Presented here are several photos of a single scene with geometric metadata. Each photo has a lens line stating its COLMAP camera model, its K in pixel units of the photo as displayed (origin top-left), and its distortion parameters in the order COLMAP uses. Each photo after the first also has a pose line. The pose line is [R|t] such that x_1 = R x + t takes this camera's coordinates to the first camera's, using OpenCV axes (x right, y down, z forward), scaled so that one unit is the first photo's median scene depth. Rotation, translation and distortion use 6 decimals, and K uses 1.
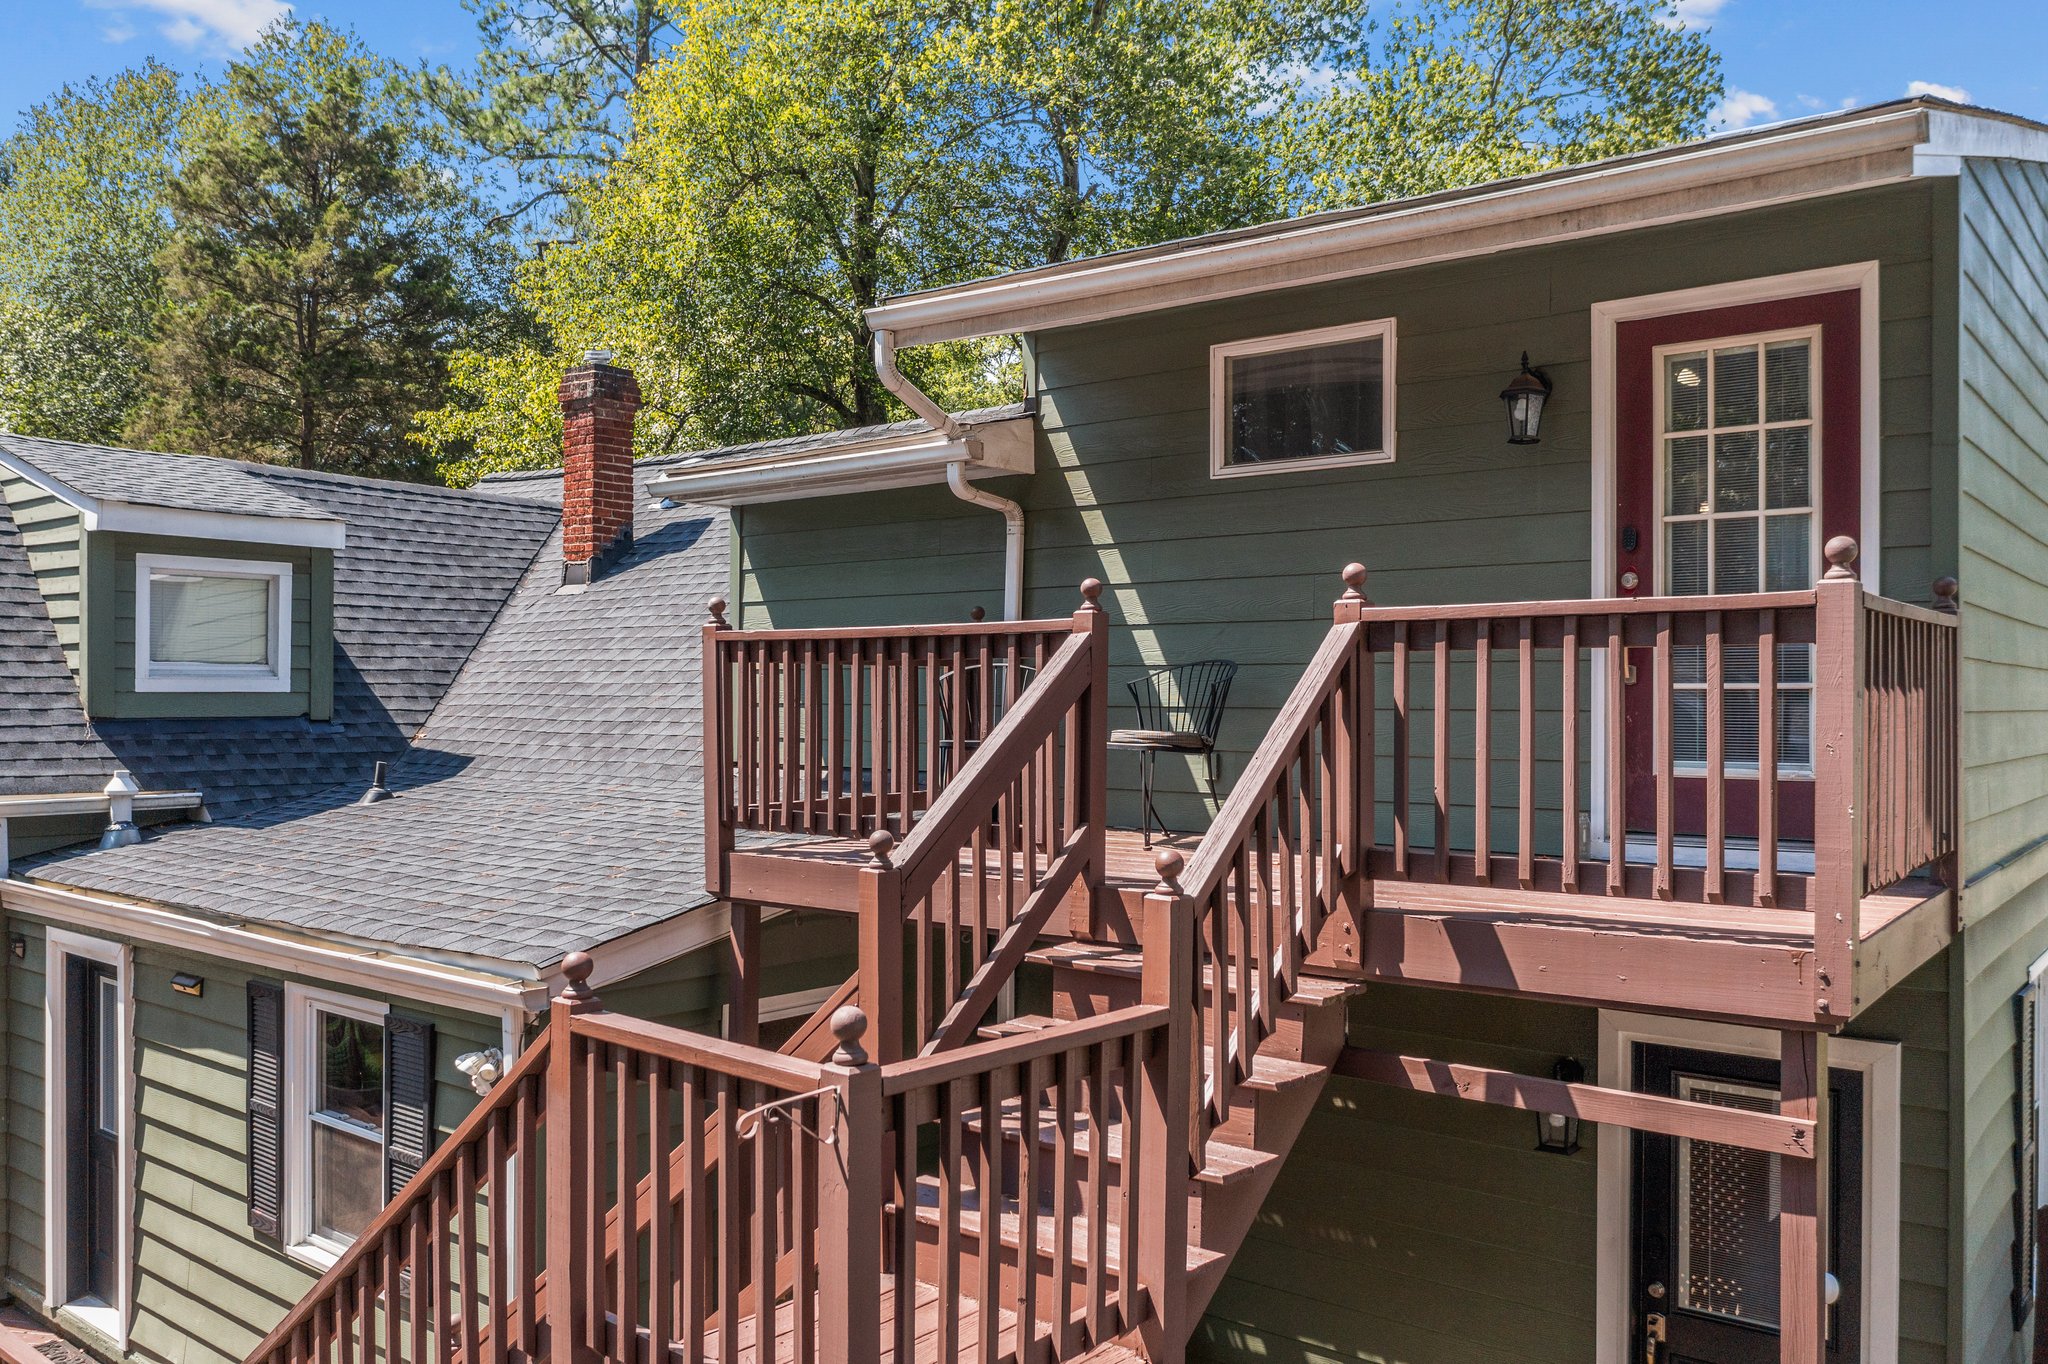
lens RADIAL K [[1610.9, 0, 1026.8], [0, 1610.9, 690.9], [0, 0, 1]] dist [-0.027580, 0.006217]
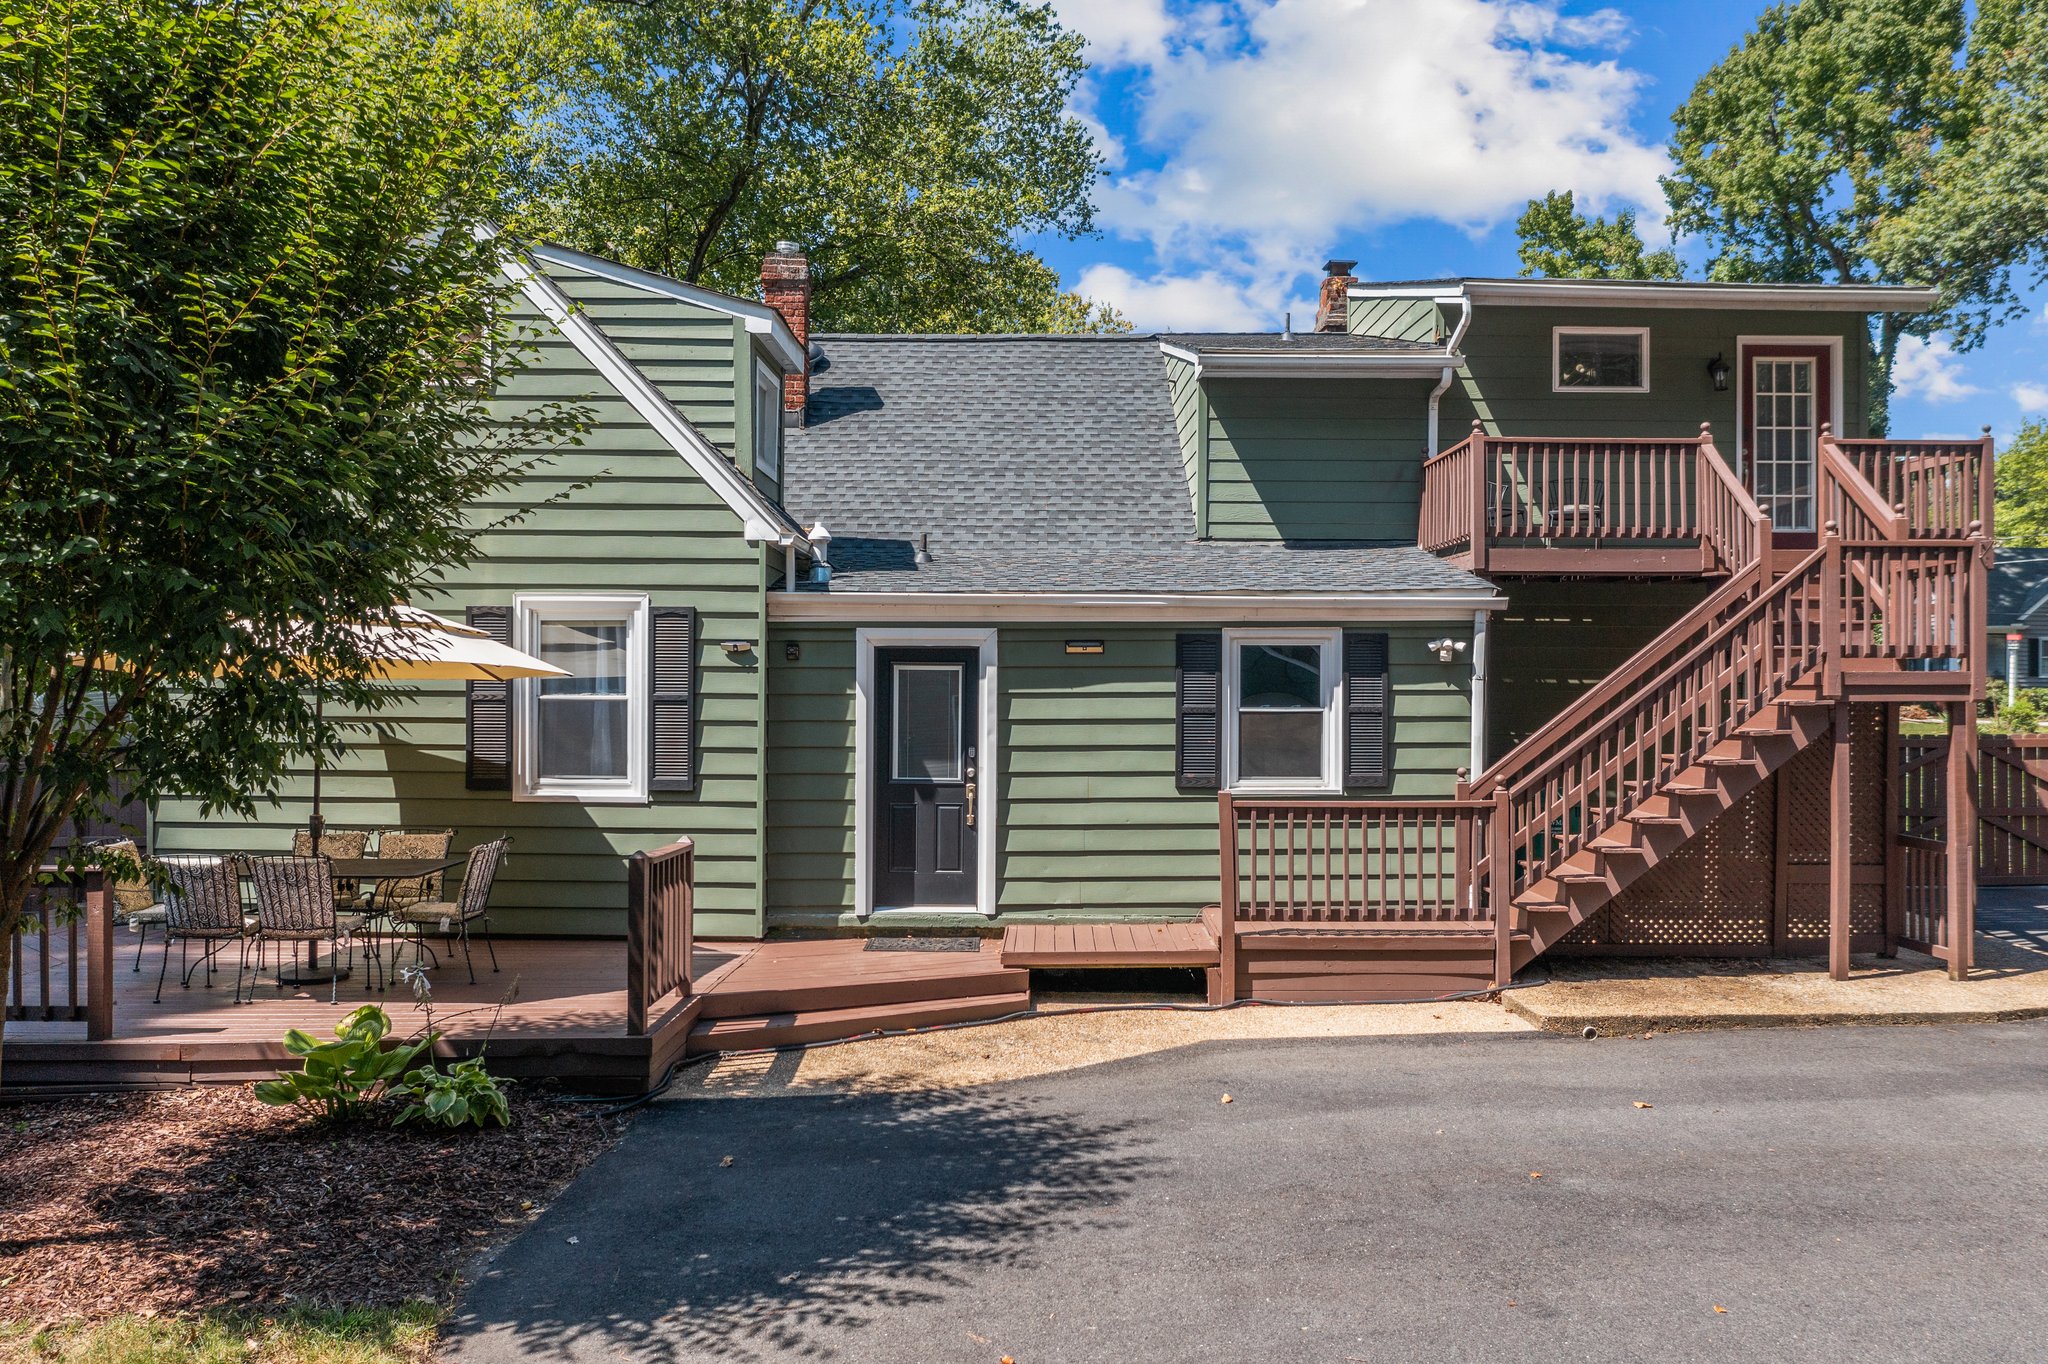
lens RADIAL K [[1610.9, 0, 1019.2], [0, 1610.9, 691.8], [0, 0, 1]] dist [-0.027580, 0.006217]
pose [[0.772436, -0.000370, 0.635093, -1.576088], [-0.002283, 0.999992, 0.003359, 0.226609], [-0.635089, -0.004045, 0.772428, -0.137180]]
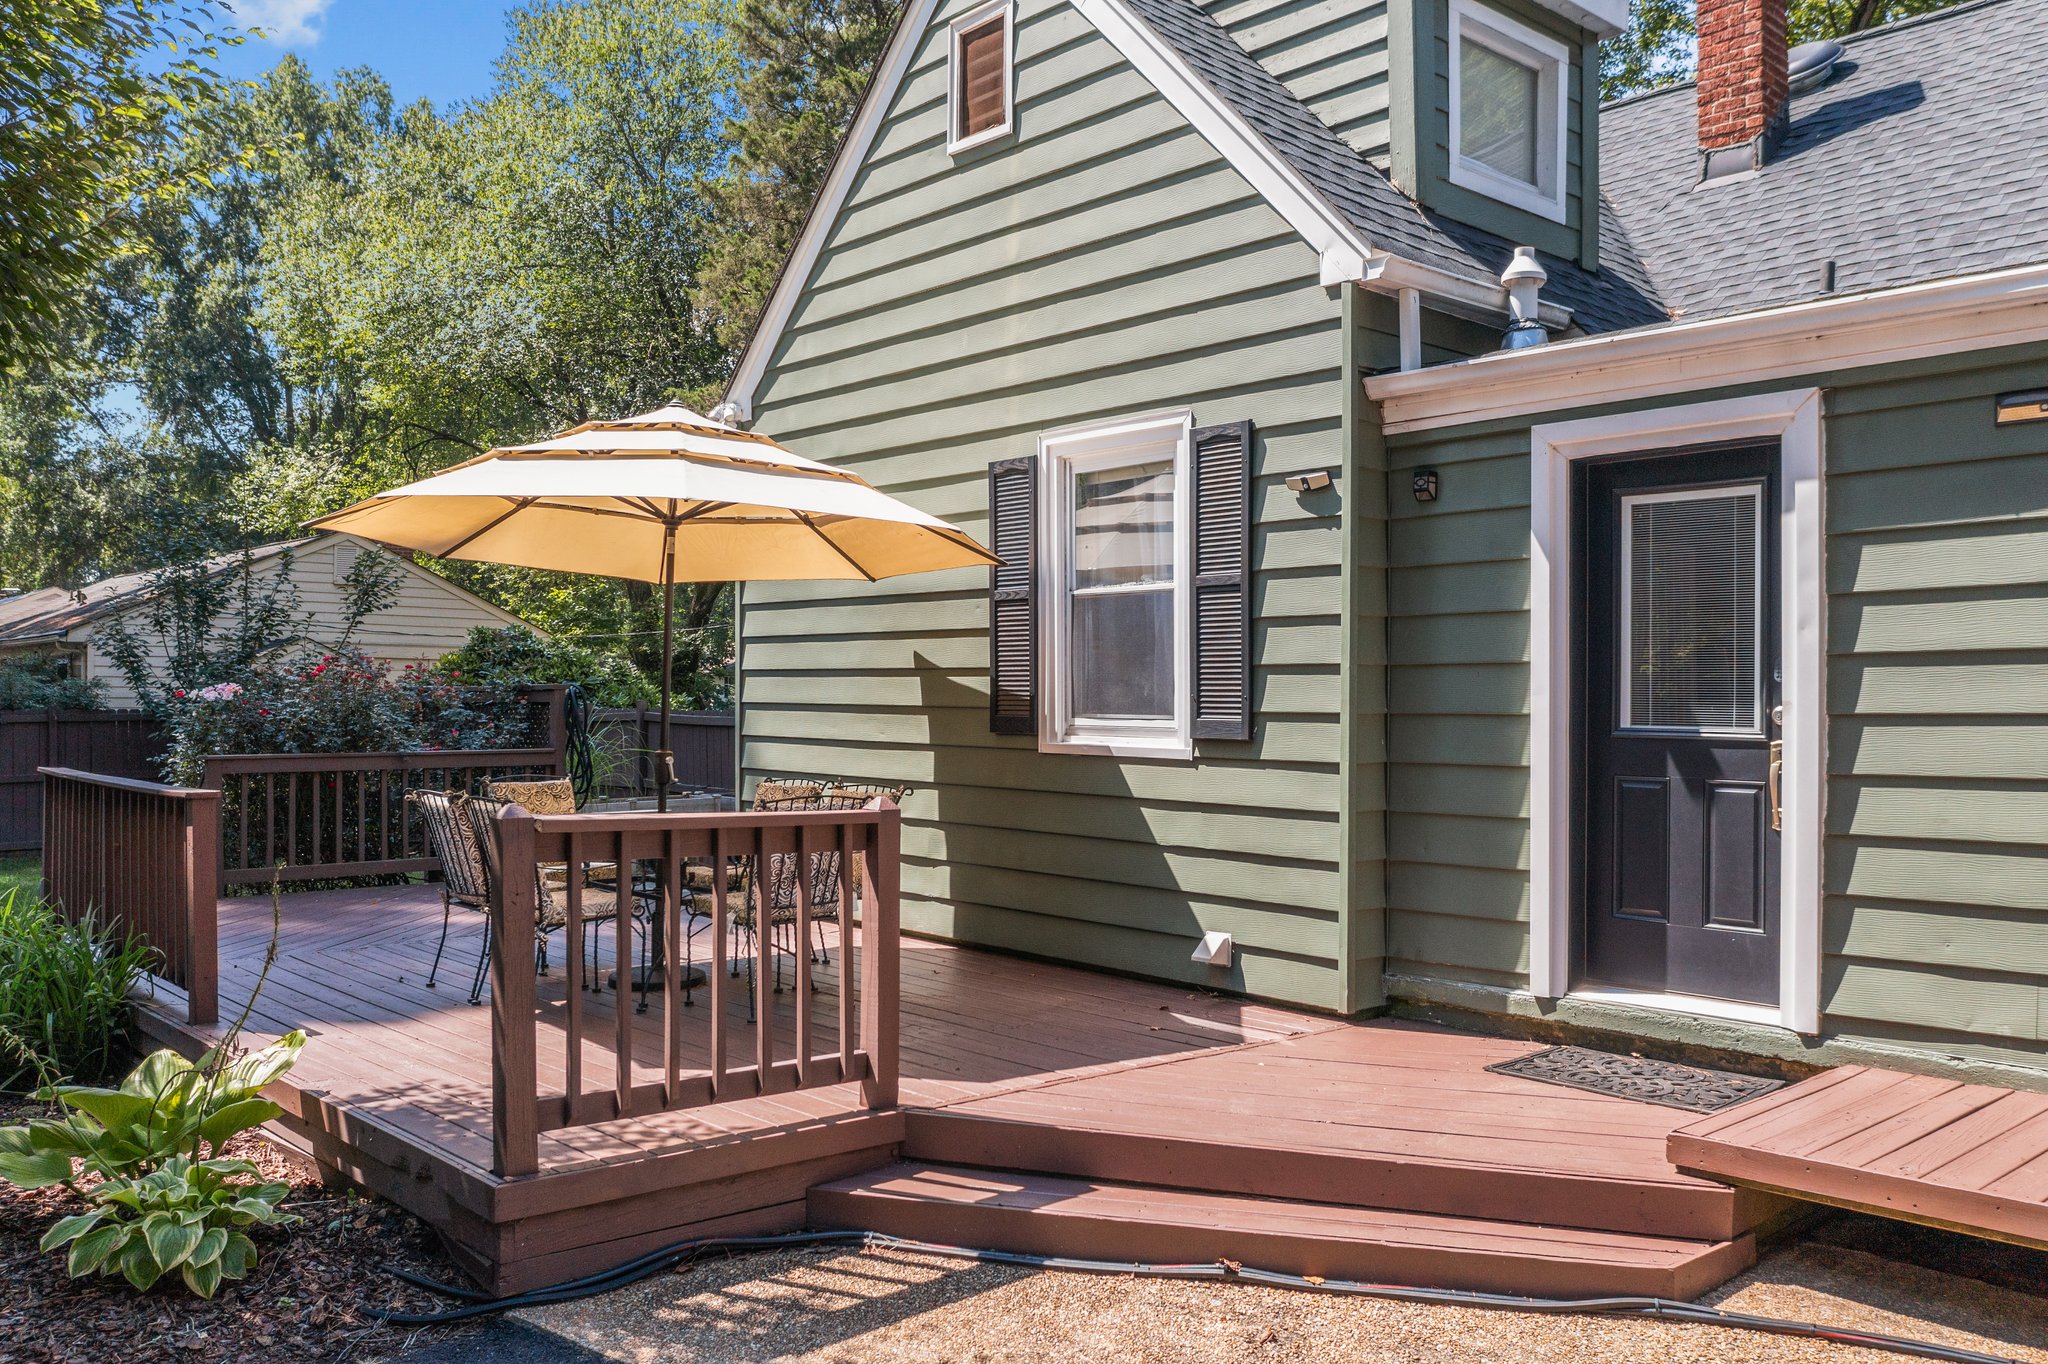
lens RADIAL K [[1610.9, 0, 1021.5], [0, 1610.9, 683.2], [0, 0, 1]] dist [-0.027580, 0.006217]
pose [[0.988343, -0.003850, -0.152192, -0.839338], [0.002734, 0.999968, -0.007542, 0.300862], [0.152216, 0.007038, 0.988322, 0.350802]]
